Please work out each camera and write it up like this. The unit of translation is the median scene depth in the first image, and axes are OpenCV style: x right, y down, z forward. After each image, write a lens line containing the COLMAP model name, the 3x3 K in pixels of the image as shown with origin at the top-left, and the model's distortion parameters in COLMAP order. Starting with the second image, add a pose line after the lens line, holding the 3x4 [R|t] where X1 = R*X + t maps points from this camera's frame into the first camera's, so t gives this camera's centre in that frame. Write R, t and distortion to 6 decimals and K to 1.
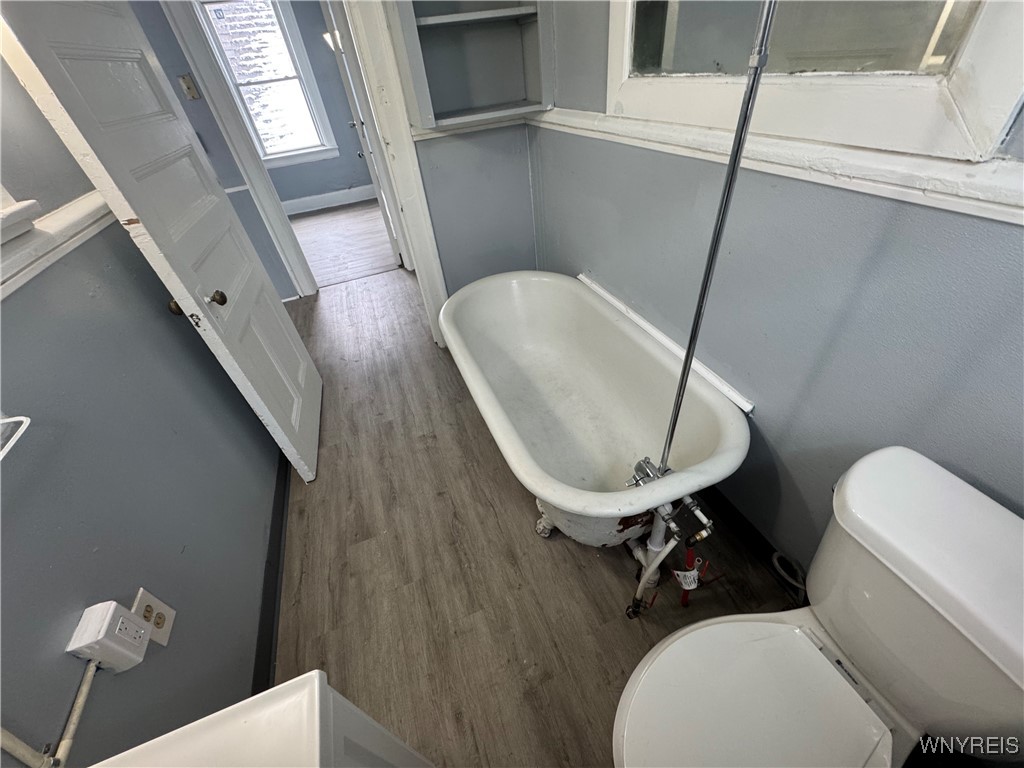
lens RADIAL K [[407.5, 0, 510.8], [0, 407.5, 385.8], [0, 0, 1]] dist [-0.001731, -0.000858]
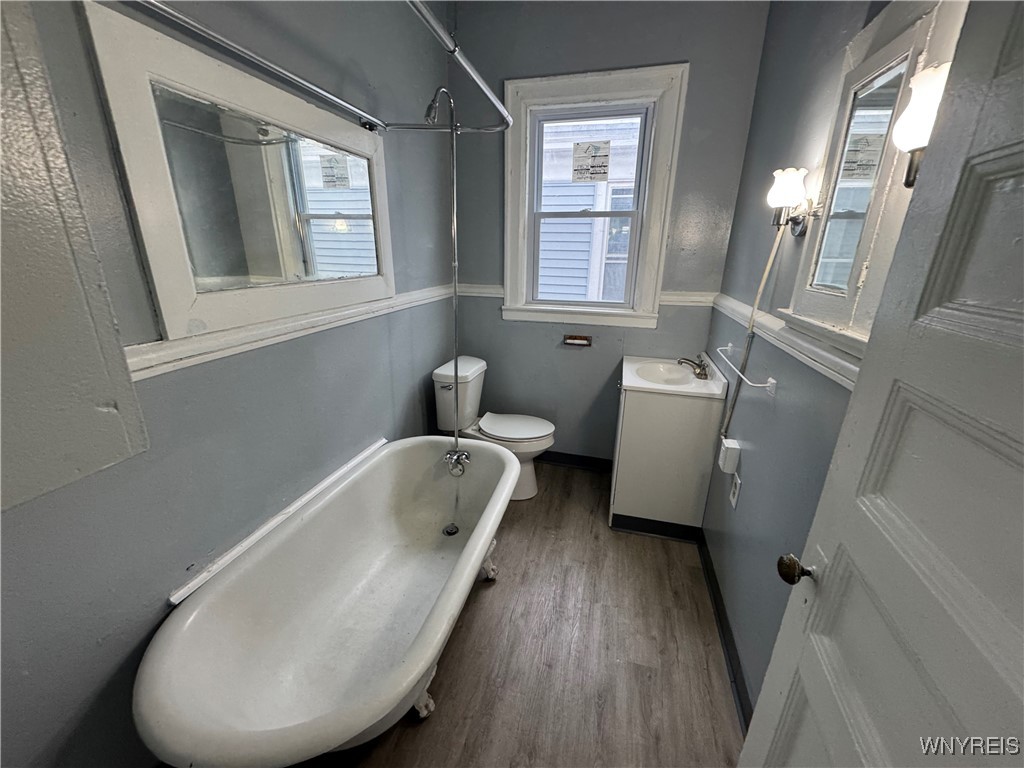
lens RADIAL K [[407.5, 0, 508.8], [0, 407.5, 384.1], [0, 0, 1]] dist [-0.001731, -0.000858]
pose [[-0.808284, -0.099888, 0.580258, -0.614788], [0.419221, 0.594366, 0.686281, -0.805611], [-0.413437, 0.797967, -0.438542, 1.059579]]
